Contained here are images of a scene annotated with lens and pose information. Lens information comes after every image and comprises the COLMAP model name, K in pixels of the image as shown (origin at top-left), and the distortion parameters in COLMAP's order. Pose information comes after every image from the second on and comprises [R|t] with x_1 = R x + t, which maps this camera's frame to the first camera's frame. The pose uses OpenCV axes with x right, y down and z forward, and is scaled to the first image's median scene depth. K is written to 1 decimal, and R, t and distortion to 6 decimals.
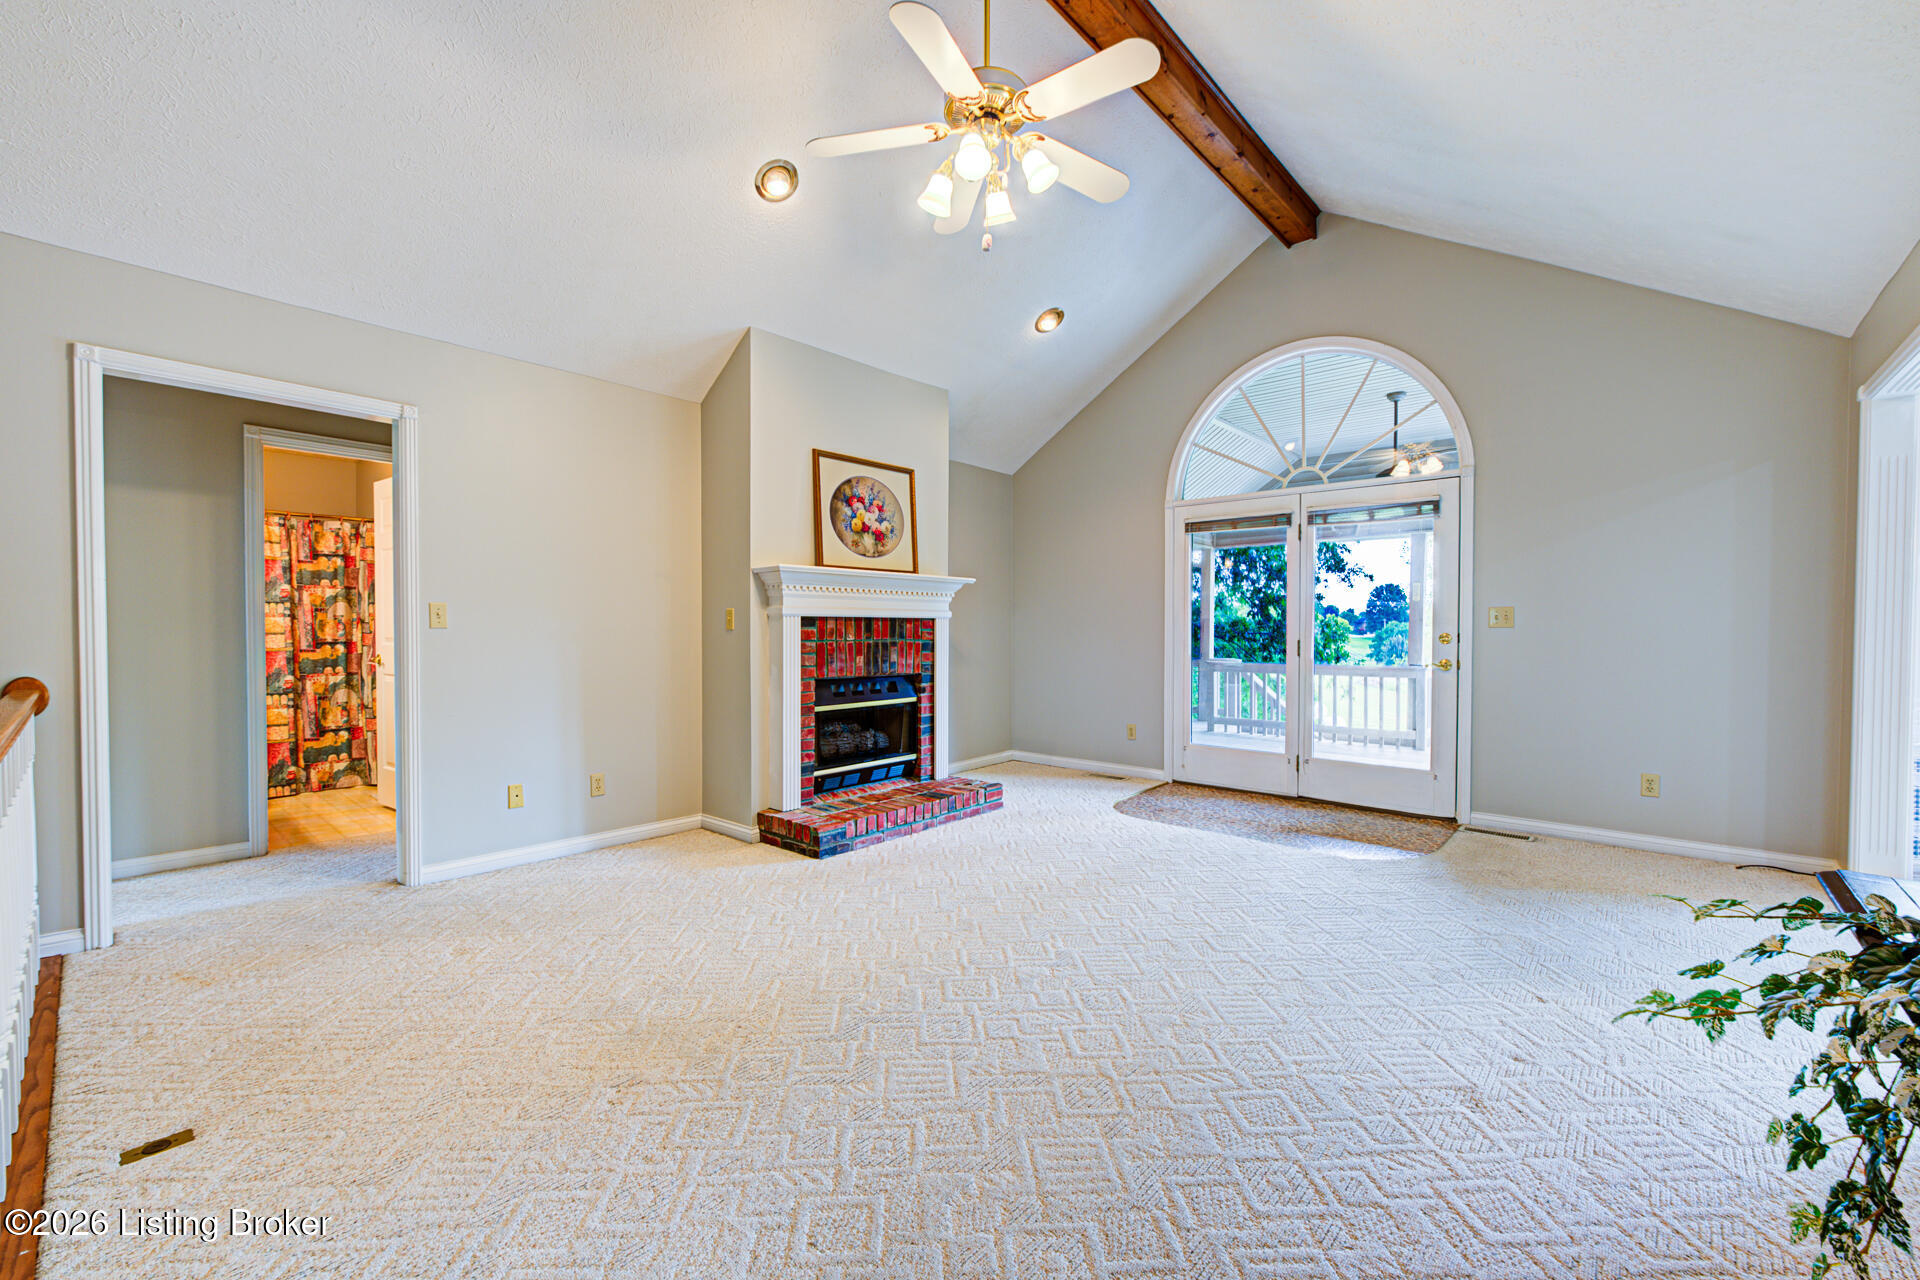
lens RADIAL K [[766.6, 0, 960.0], [0, 766.6, 640.0], [0, 0, 1]] dist [0.001227, 0.000220]
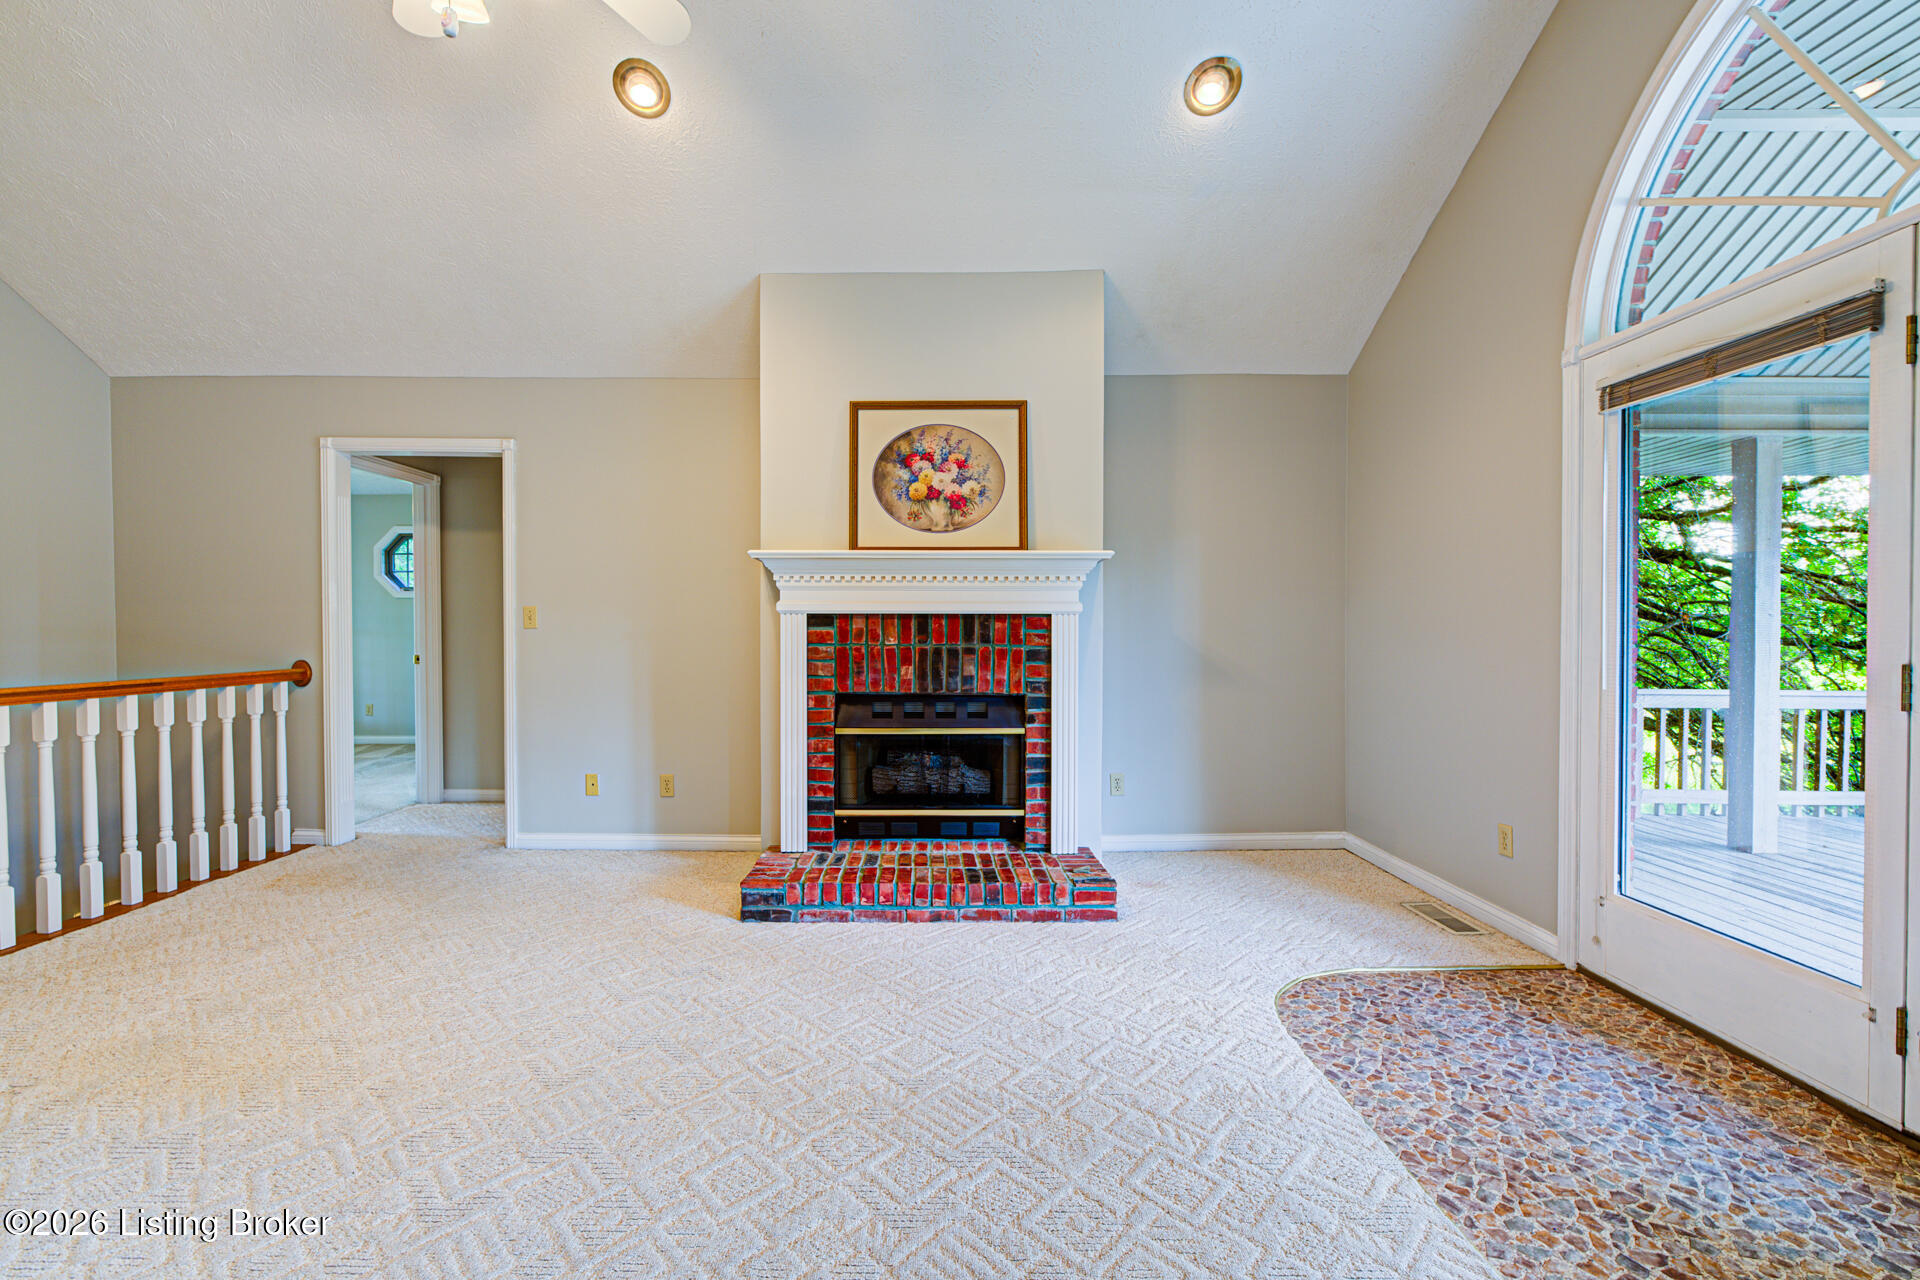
lens RADIAL K [[794.9, 0, 960.0], [0, 794.9, 640.0], [0, 0, 1]] dist [-0.001958, -0.000223]
pose [[0.665418, 0.010461, -0.746397, 0.471715], [-0.012276, 0.999920, 0.003070, -0.007146], [0.746370, 0.007120, 0.665493, 0.510906]]
